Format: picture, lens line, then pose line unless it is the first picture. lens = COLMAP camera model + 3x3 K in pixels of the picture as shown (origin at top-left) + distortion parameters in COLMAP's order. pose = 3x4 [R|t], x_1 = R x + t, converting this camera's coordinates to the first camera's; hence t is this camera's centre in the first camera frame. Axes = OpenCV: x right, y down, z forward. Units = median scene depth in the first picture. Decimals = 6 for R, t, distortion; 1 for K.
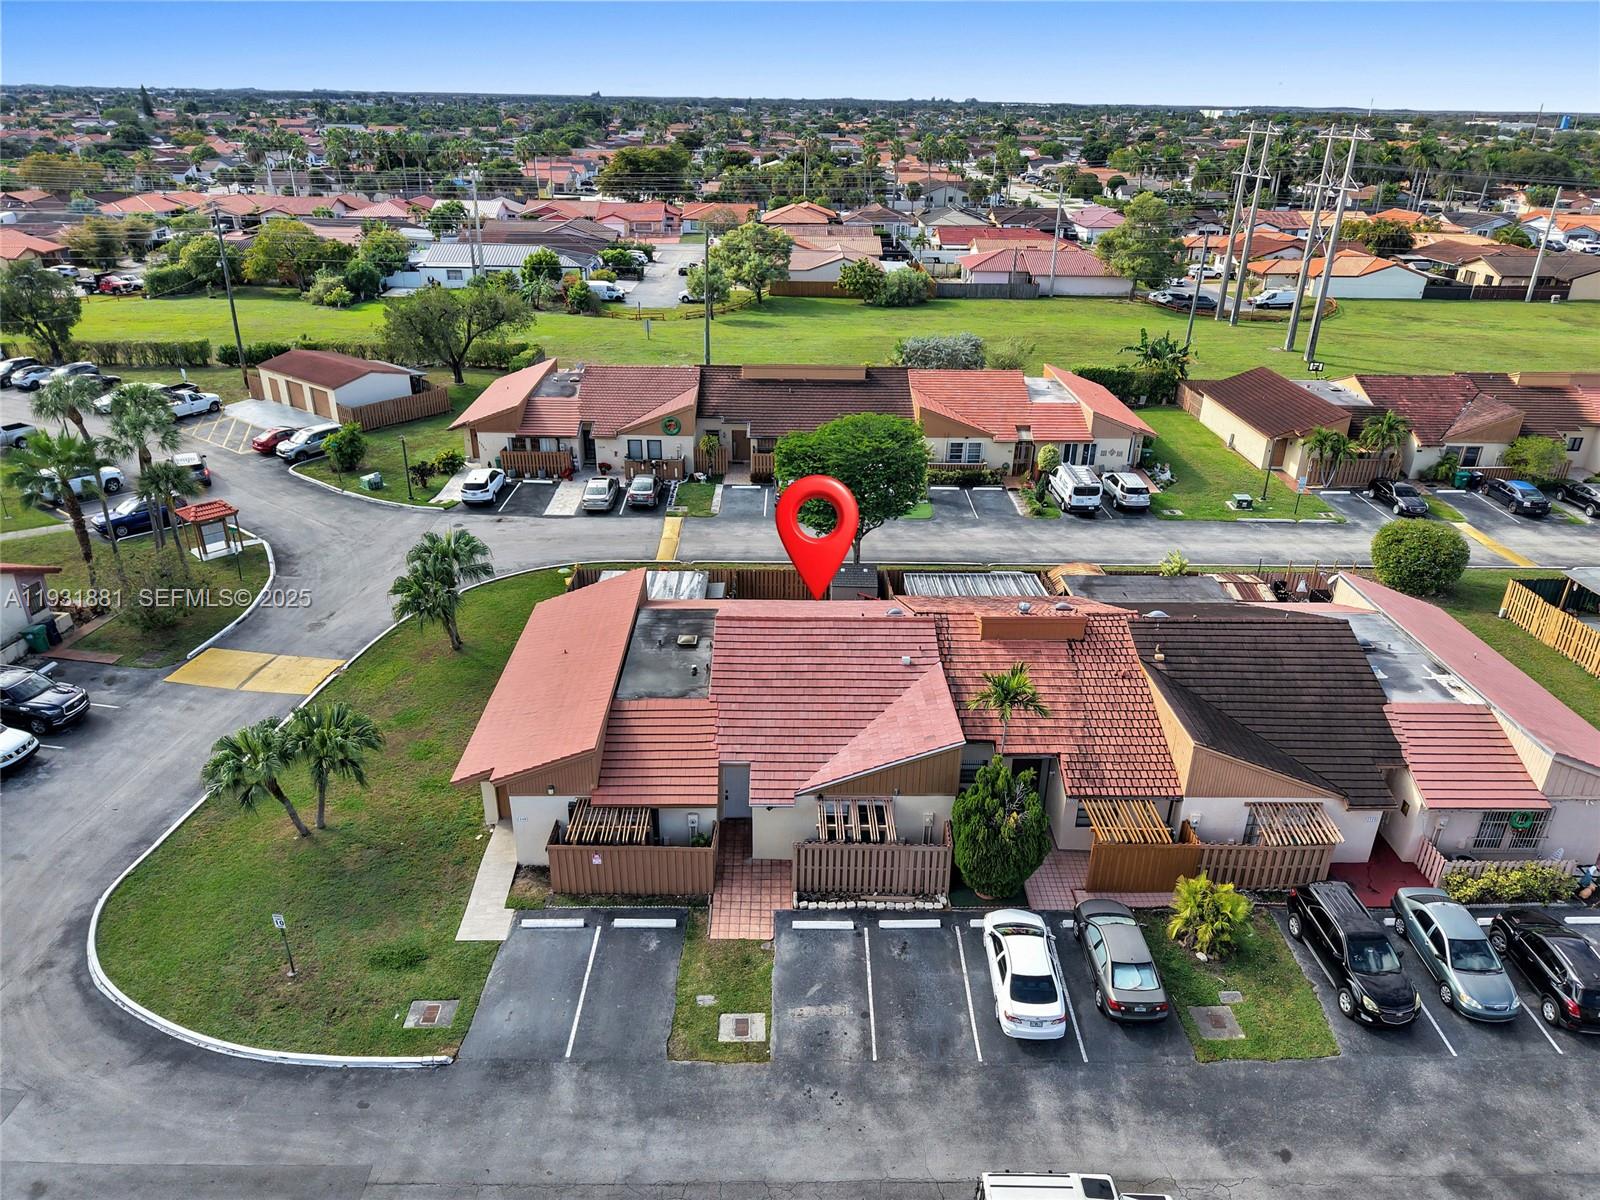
lens RADIAL K [[1105.4, 0, 801.1], [0, 1105.4, 596.3], [0, 0, 1]] dist [0.013750, -0.006477]
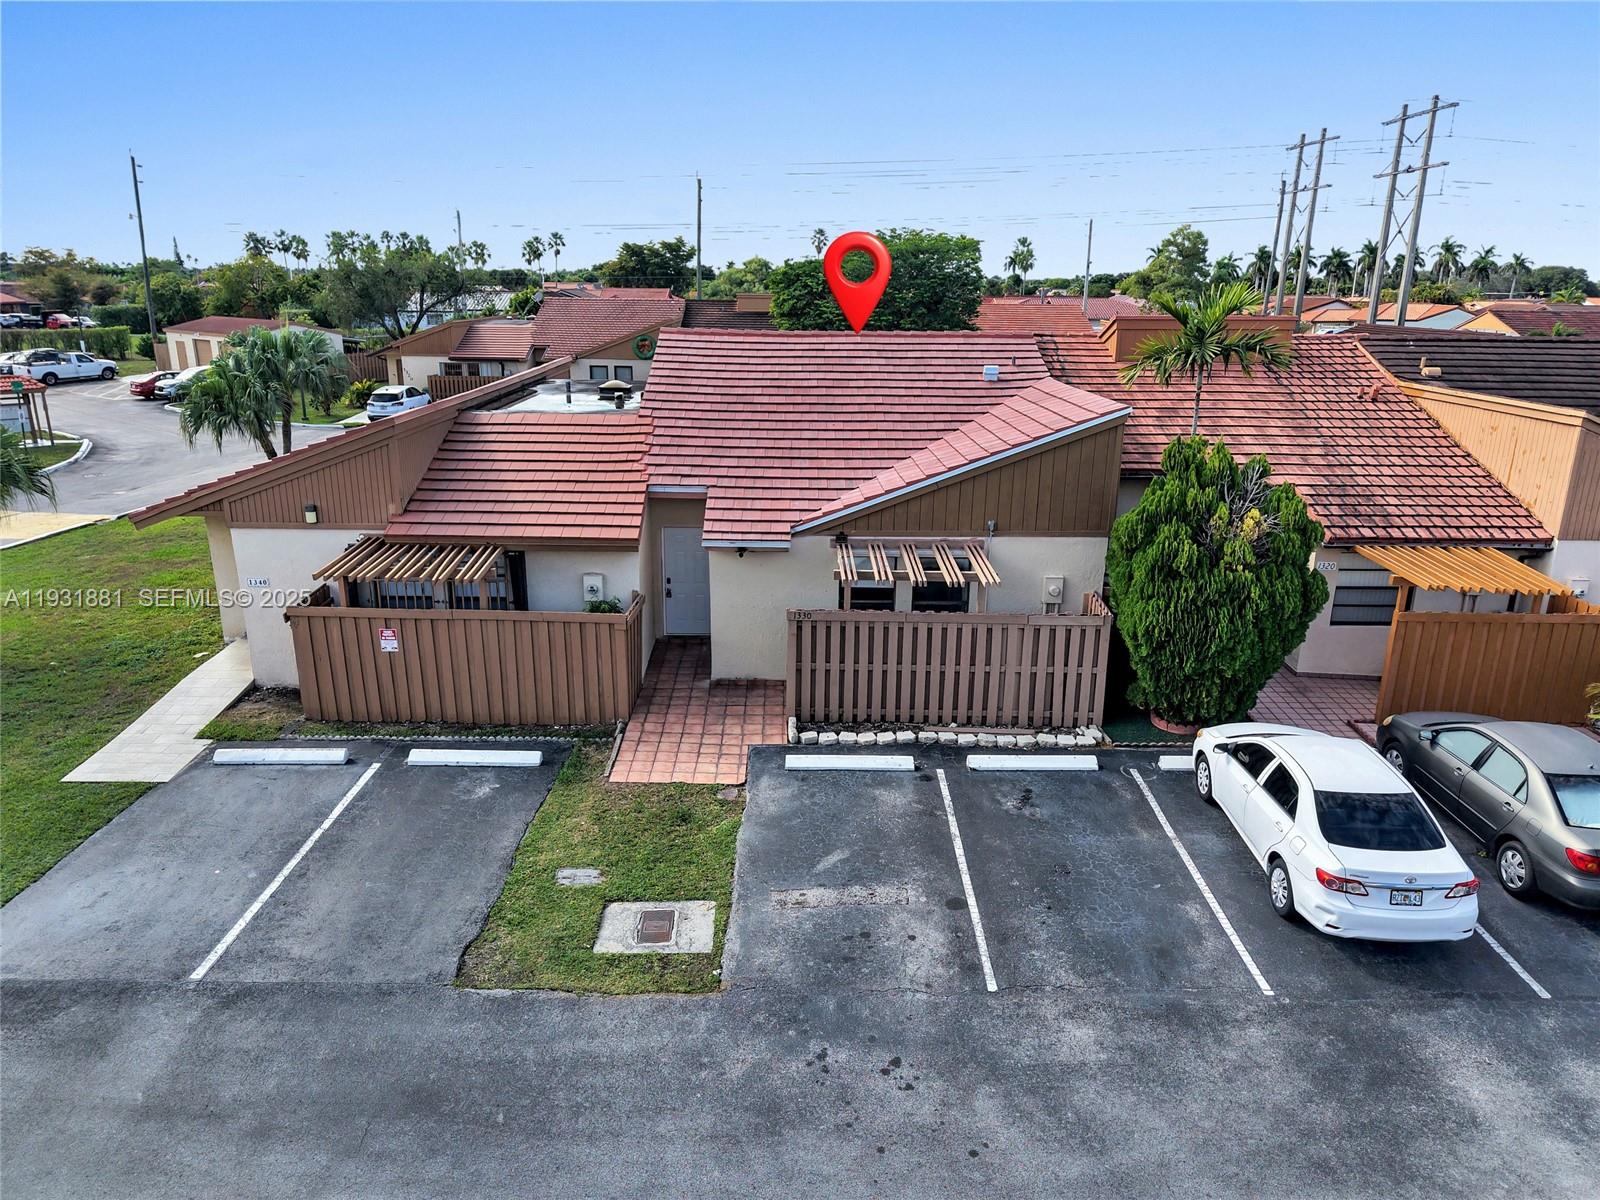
lens RADIAL K [[1105.4, 0, 799.8], [0, 1105.4, 604.2], [0, 0, 1]] dist [0.013750, -0.006477]
pose [[0.999948, -0.001405, -0.010063, 0.003269], [0.000091, 0.991593, -0.129397, 0.294350], [0.010160, 0.129389, 0.991542, 0.527300]]
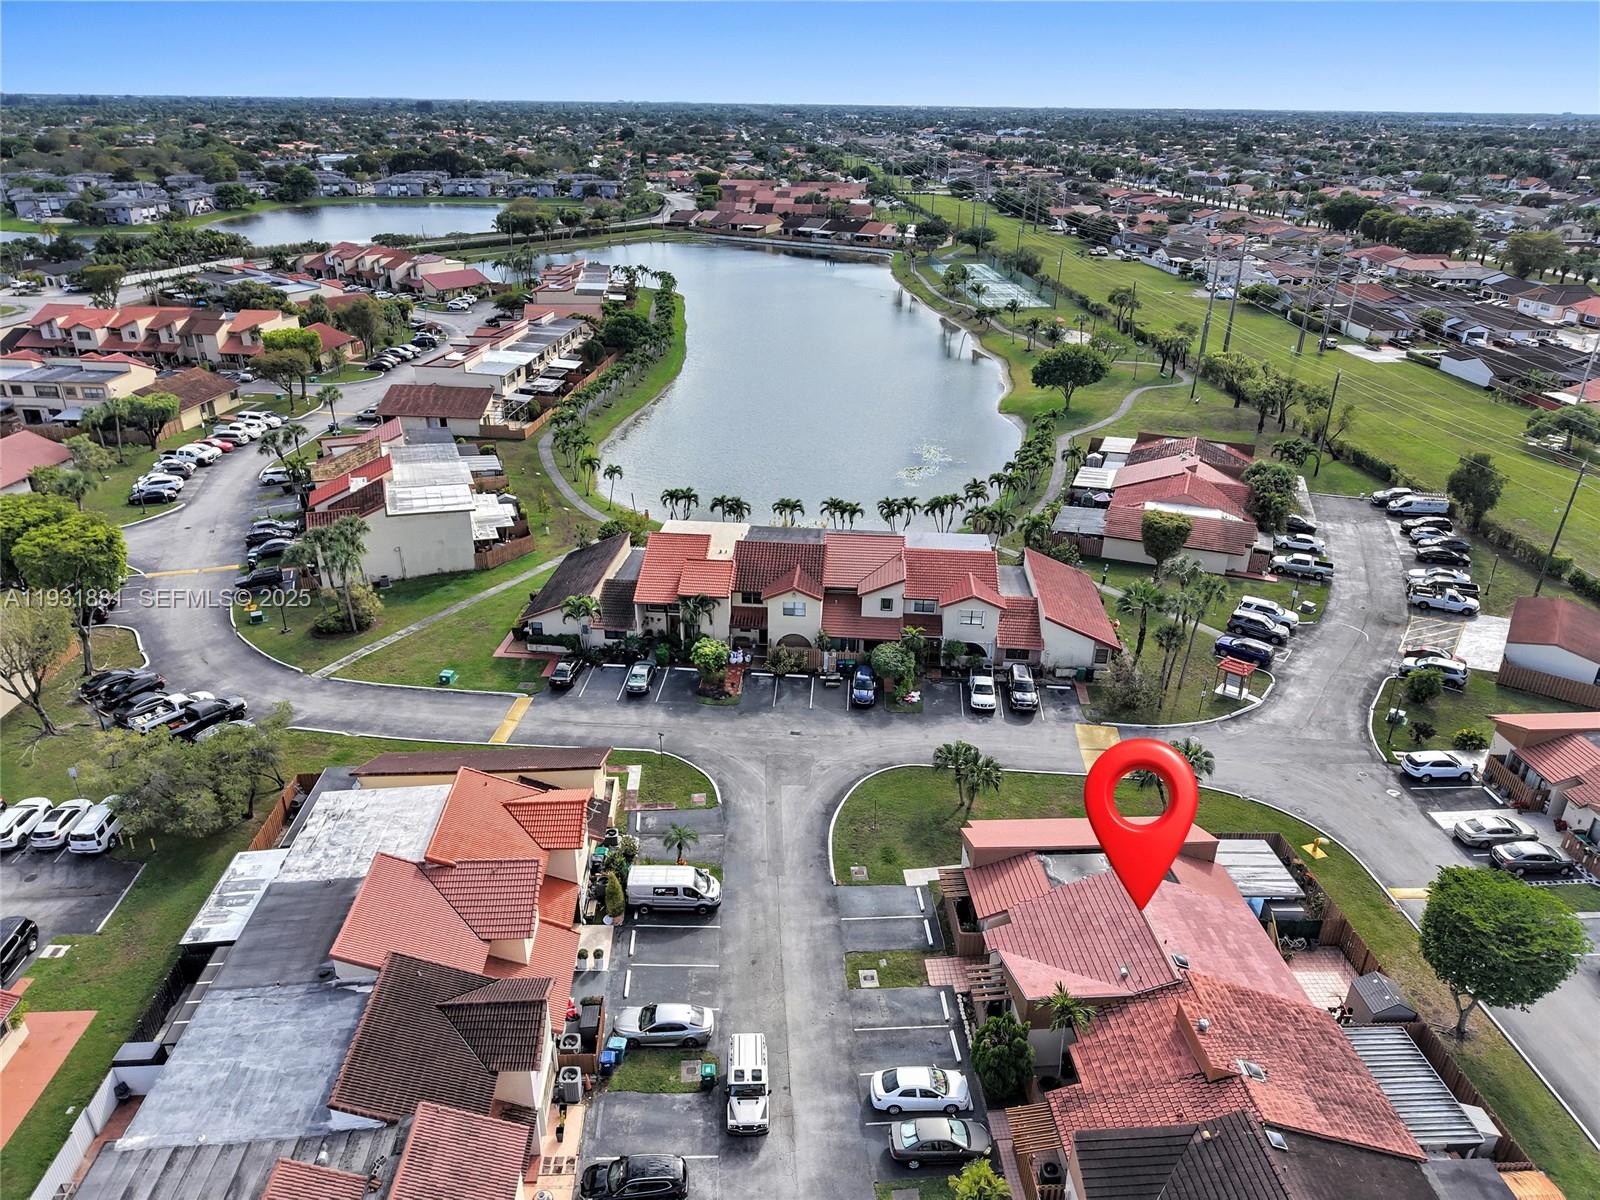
lens RADIAL K [[1105.4, 0, 796.5], [0, 1105.4, 594.0], [0, 0, 1]] dist [0.013750, -0.006477]
pose [[0.034608, 0.405709, -0.913347, 1.335761], [-0.424123, 0.833480, 0.354162, -0.753708], [0.904943, 0.375114, 0.200916, 0.212344]]
